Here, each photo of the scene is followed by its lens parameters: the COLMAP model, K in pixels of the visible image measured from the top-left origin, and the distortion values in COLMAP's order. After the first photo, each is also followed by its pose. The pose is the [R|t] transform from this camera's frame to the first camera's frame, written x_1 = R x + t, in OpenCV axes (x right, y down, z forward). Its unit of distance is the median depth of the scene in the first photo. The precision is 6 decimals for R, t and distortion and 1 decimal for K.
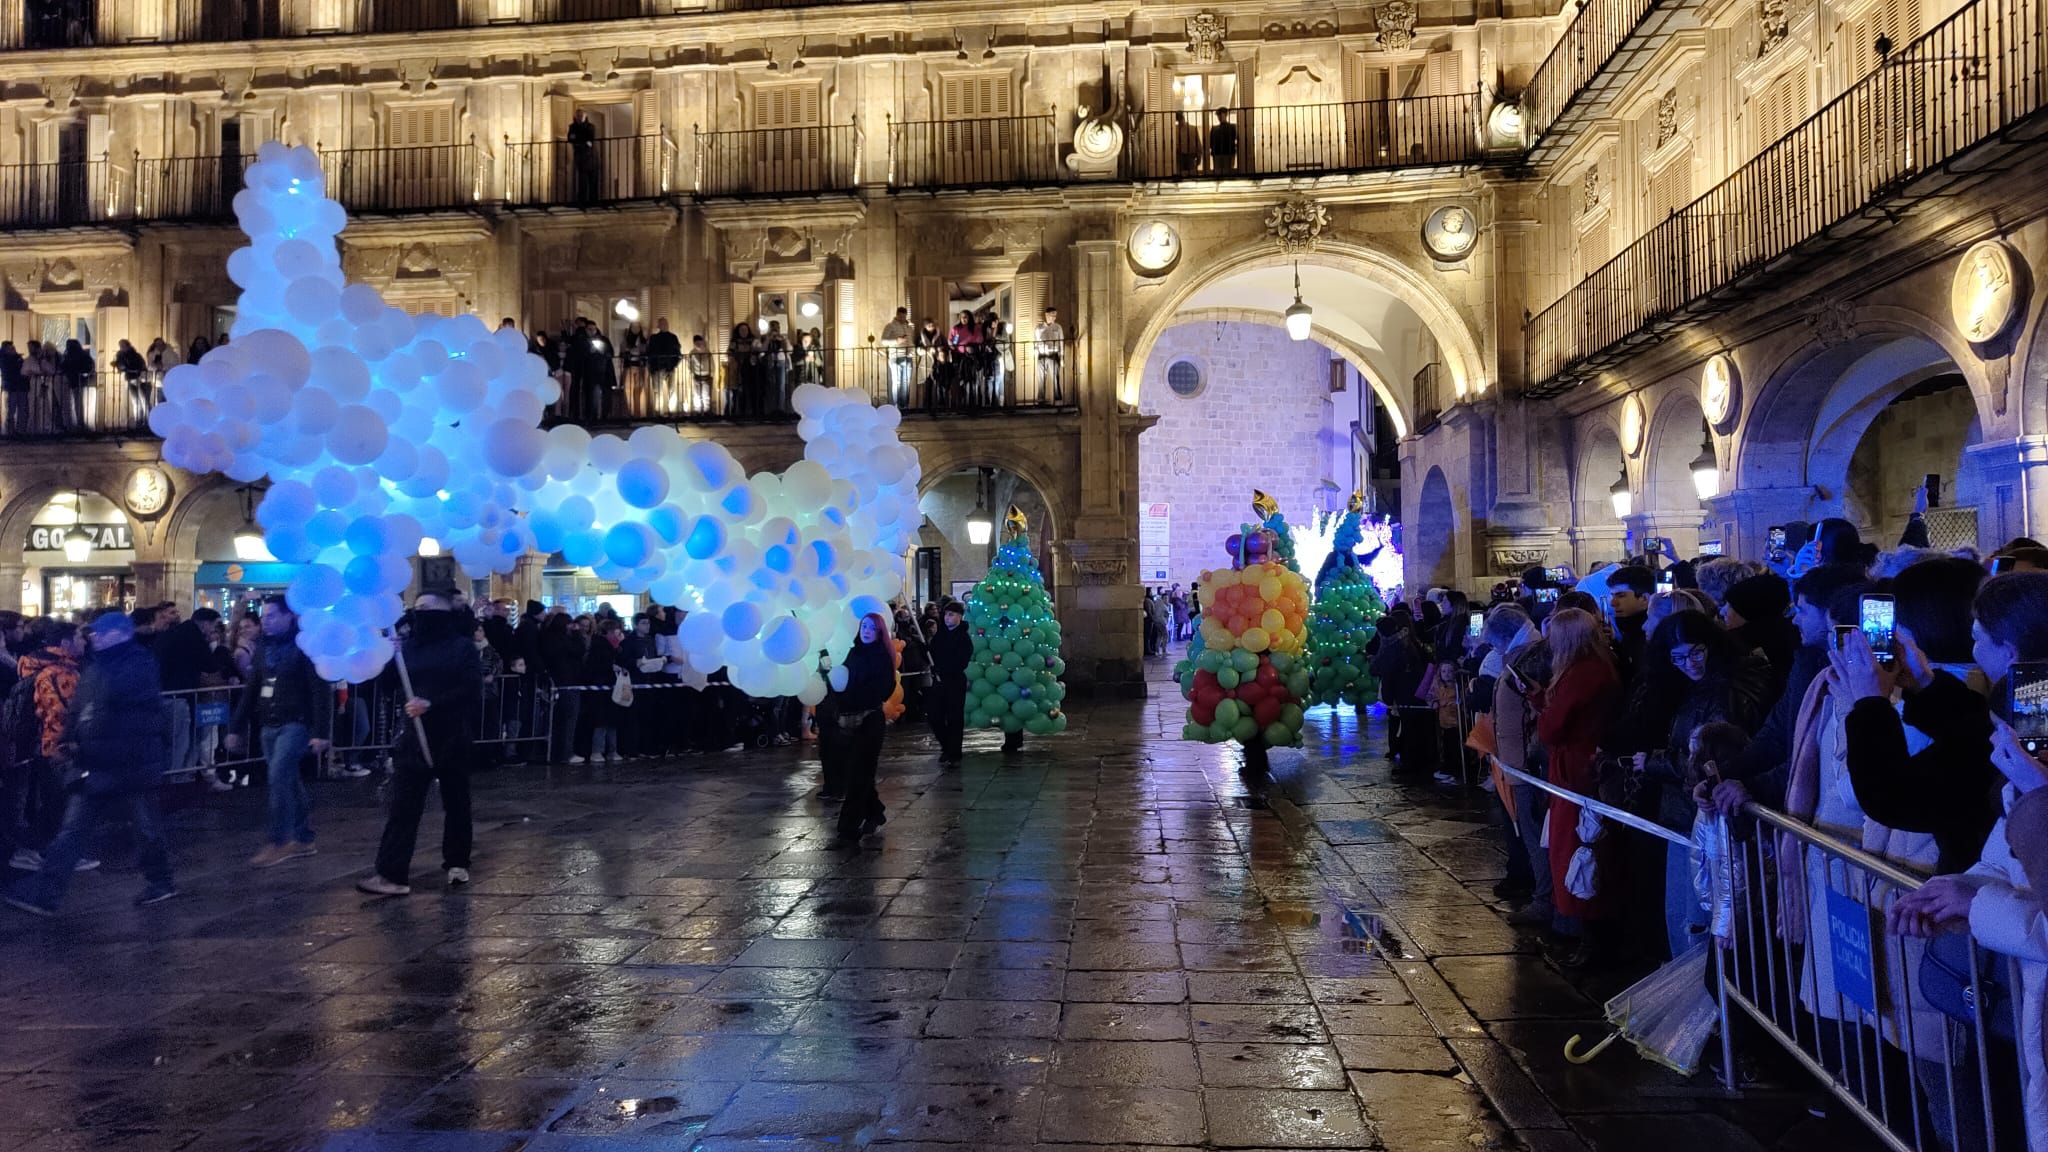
lens RADIAL K [[1413.2, 0, 1024.0], [0, 1413.2, 576.0], [0, 0, 1]] dist [0.009846, 0.001486]
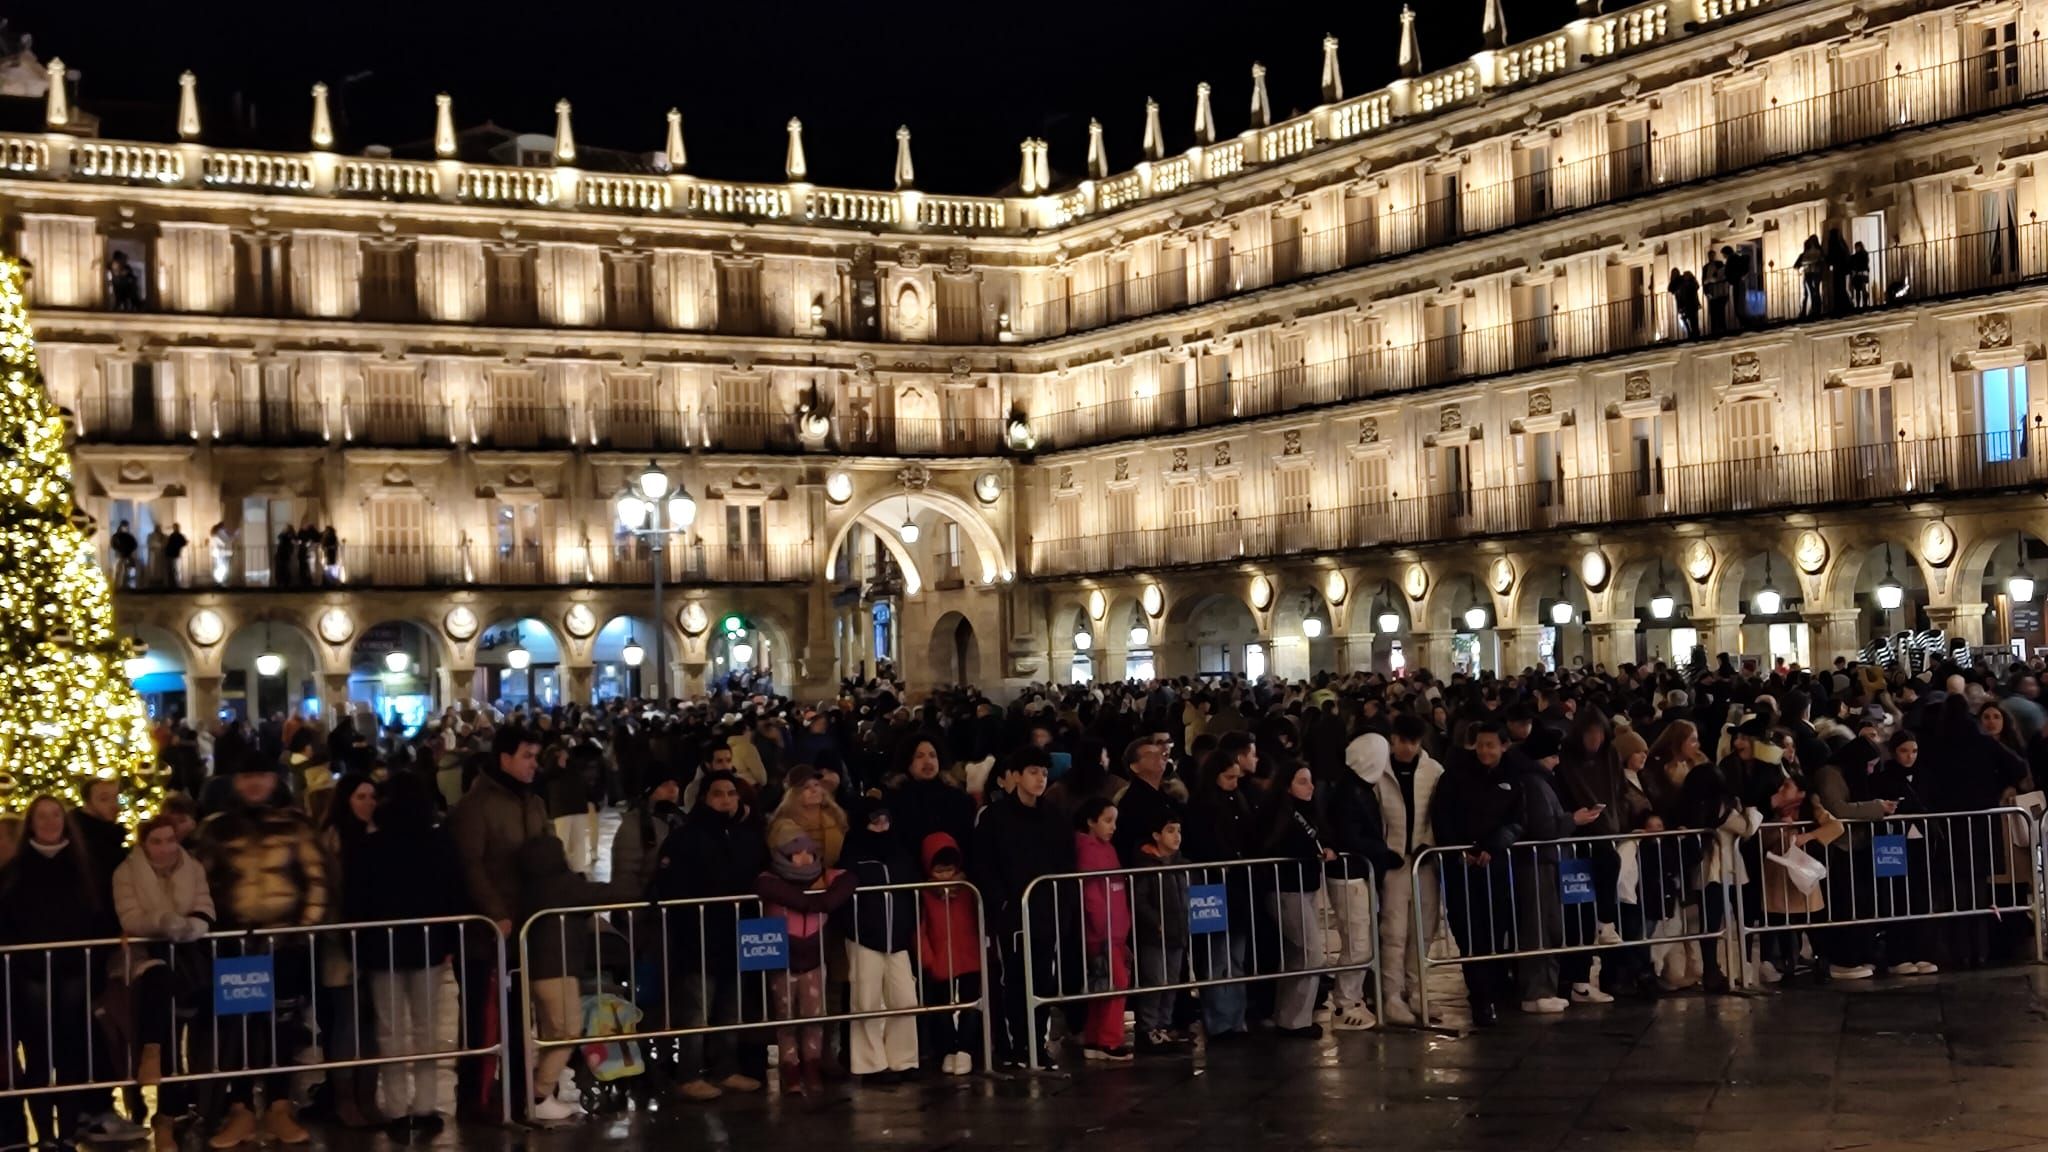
lens RADIAL K [[2738.8, 0, 1024.0], [0, 2738.8, 576.0], [0, 0, 1]] dist [0.003332, -0.092443]
pose [[0.826687, 0.011431, 0.562545, -1.579803], [0.005597, 0.999577, -0.028536, -0.029280], [-0.562634, 0.026739, 0.826274, -1.855547]]
